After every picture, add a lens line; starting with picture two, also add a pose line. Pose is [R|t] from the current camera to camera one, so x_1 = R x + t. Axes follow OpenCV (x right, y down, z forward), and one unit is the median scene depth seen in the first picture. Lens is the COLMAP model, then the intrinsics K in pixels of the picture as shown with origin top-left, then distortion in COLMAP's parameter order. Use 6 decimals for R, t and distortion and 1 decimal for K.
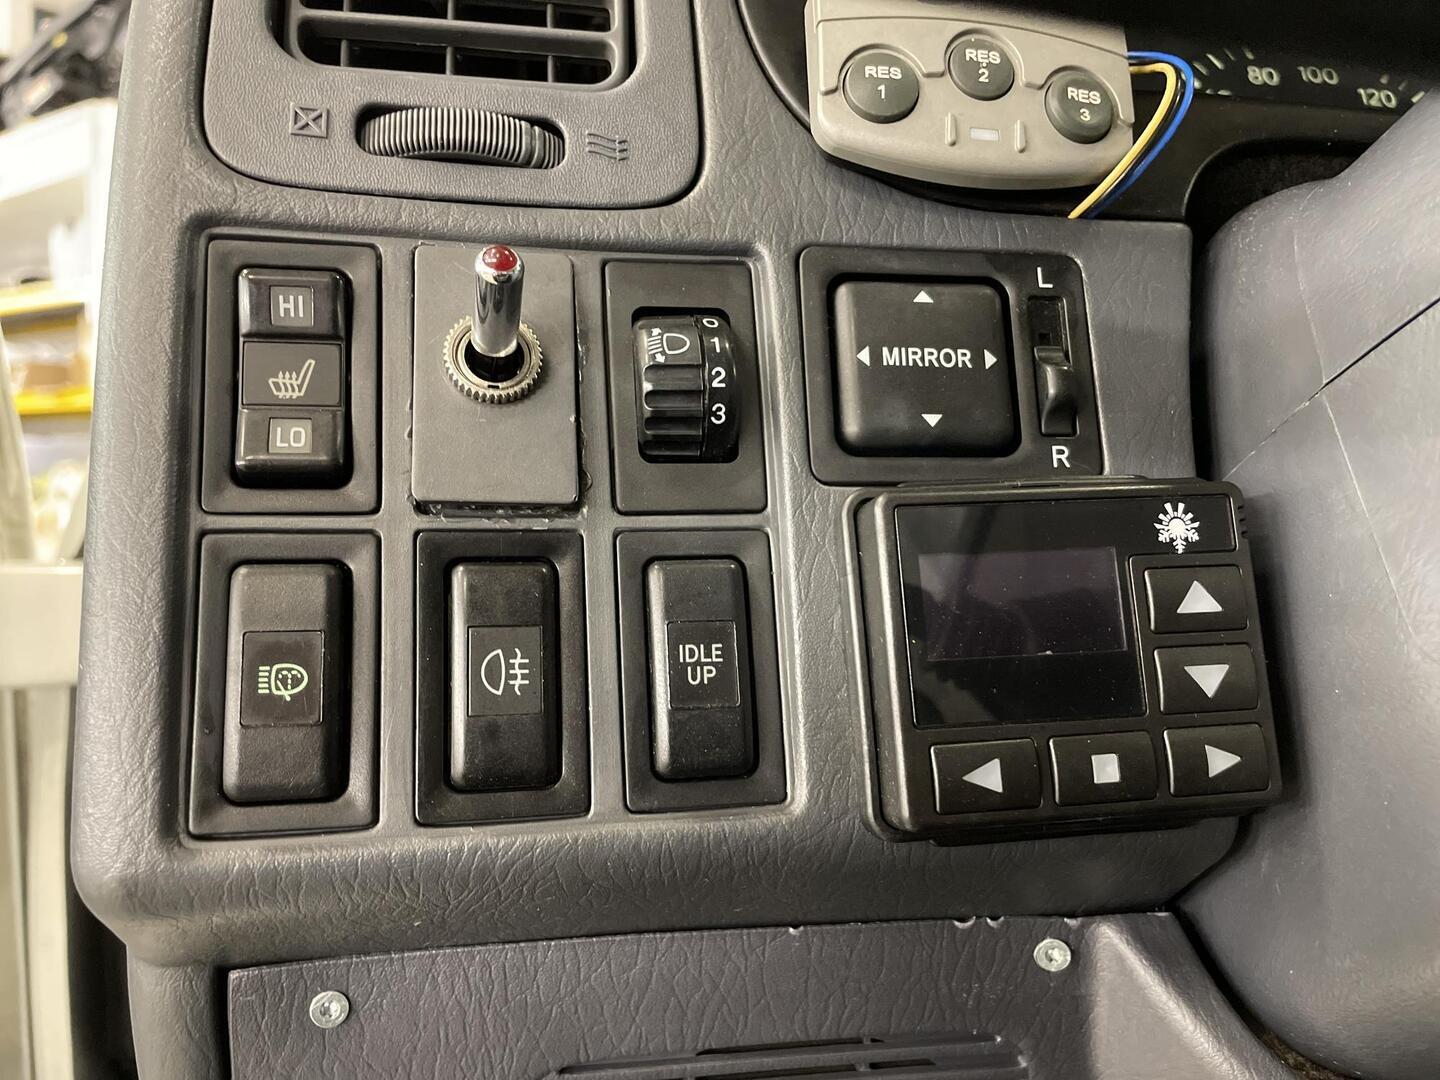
lens RADIAL K [[1102.2, 0, 710.0], [0, 1102.2, 551.7], [0, 0, 1]] dist [0.077962, -0.109415]
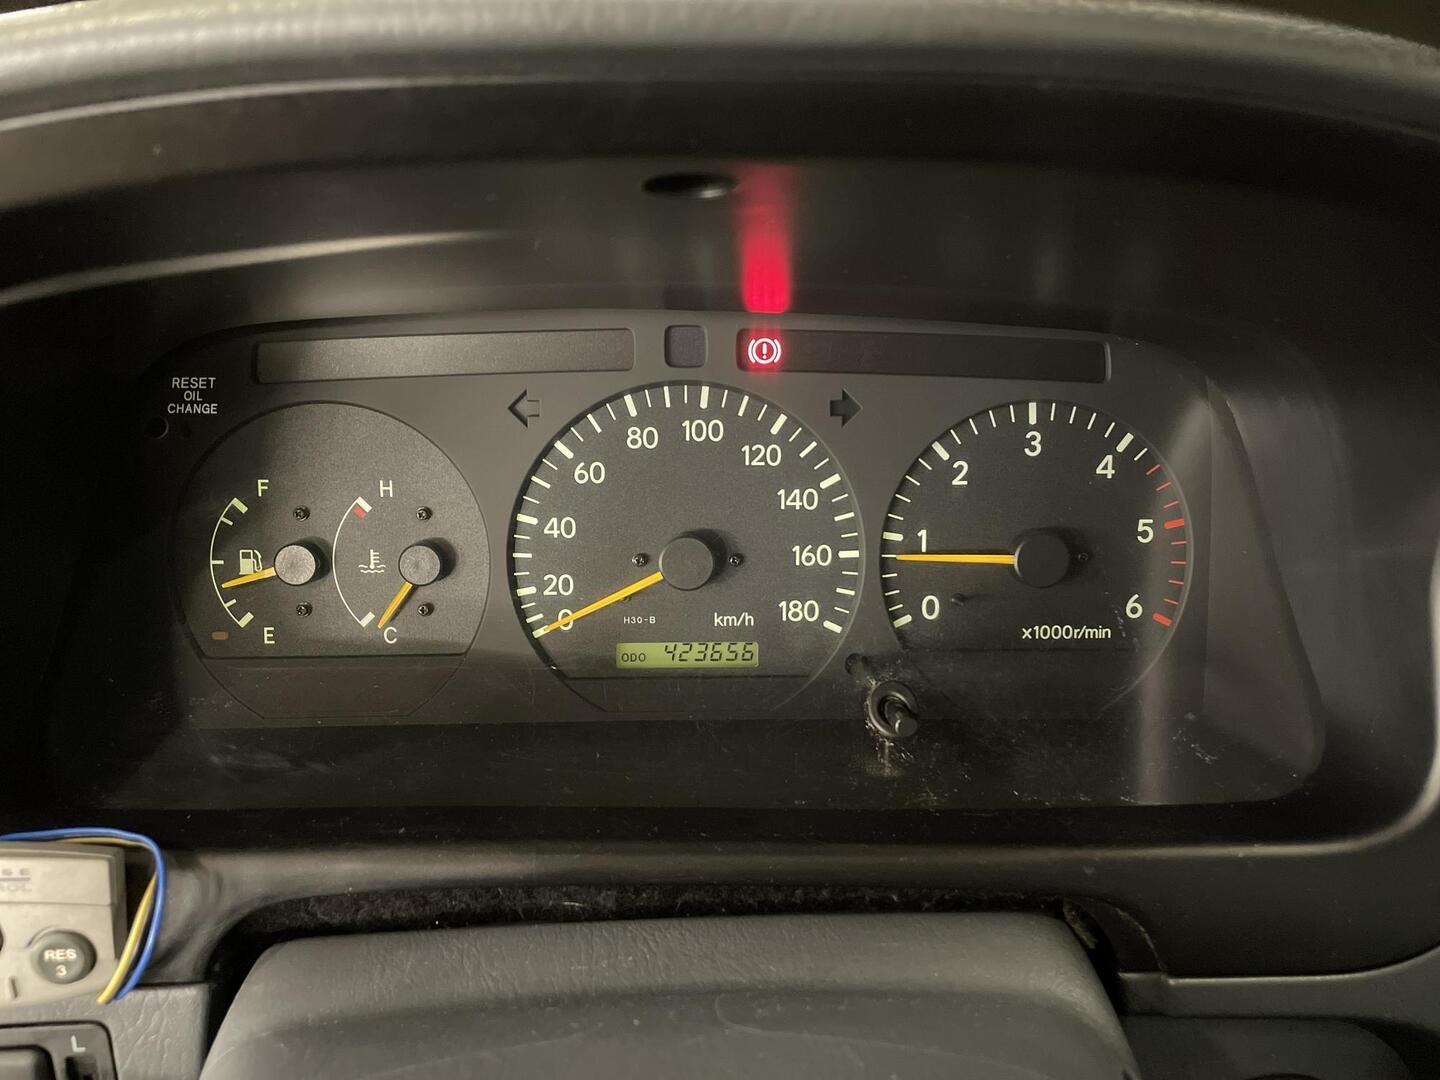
lens RADIAL K [[1102.2, 0, 733.5], [0, 1102.2, 534.2], [0, 0, 1]] dist [0.077962, -0.109415]
pose [[0.997384, 0.029463, -0.066008, 1.181643], [-0.000164, 0.914082, 0.405530, -1.375615], [0.072285, -0.404458, 0.911695, 0.110251]]
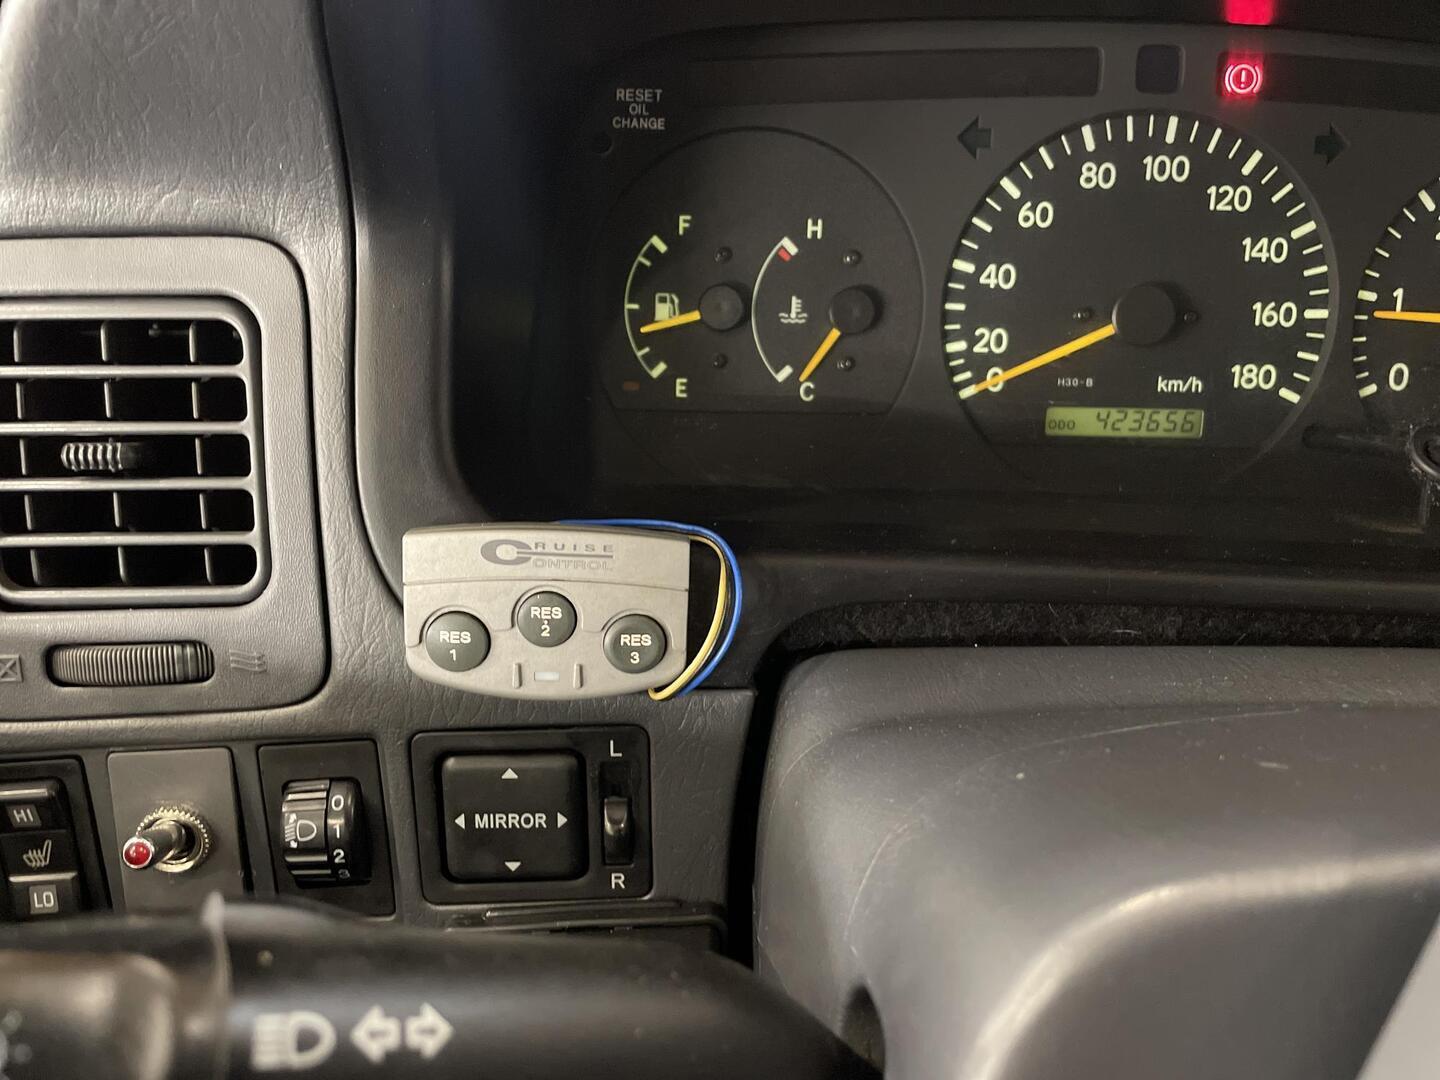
lens RADIAL K [[1102.2, 0, 713.8], [0, 1102.2, 545.9], [0, 0, 1]] dist [0.077962, -0.109415]
pose [[0.992559, 0.065268, -0.102795, 0.541985], [-0.009847, 0.884466, 0.466501, -1.063980], [0.121366, -0.462018, 0.878527, 0.034370]]
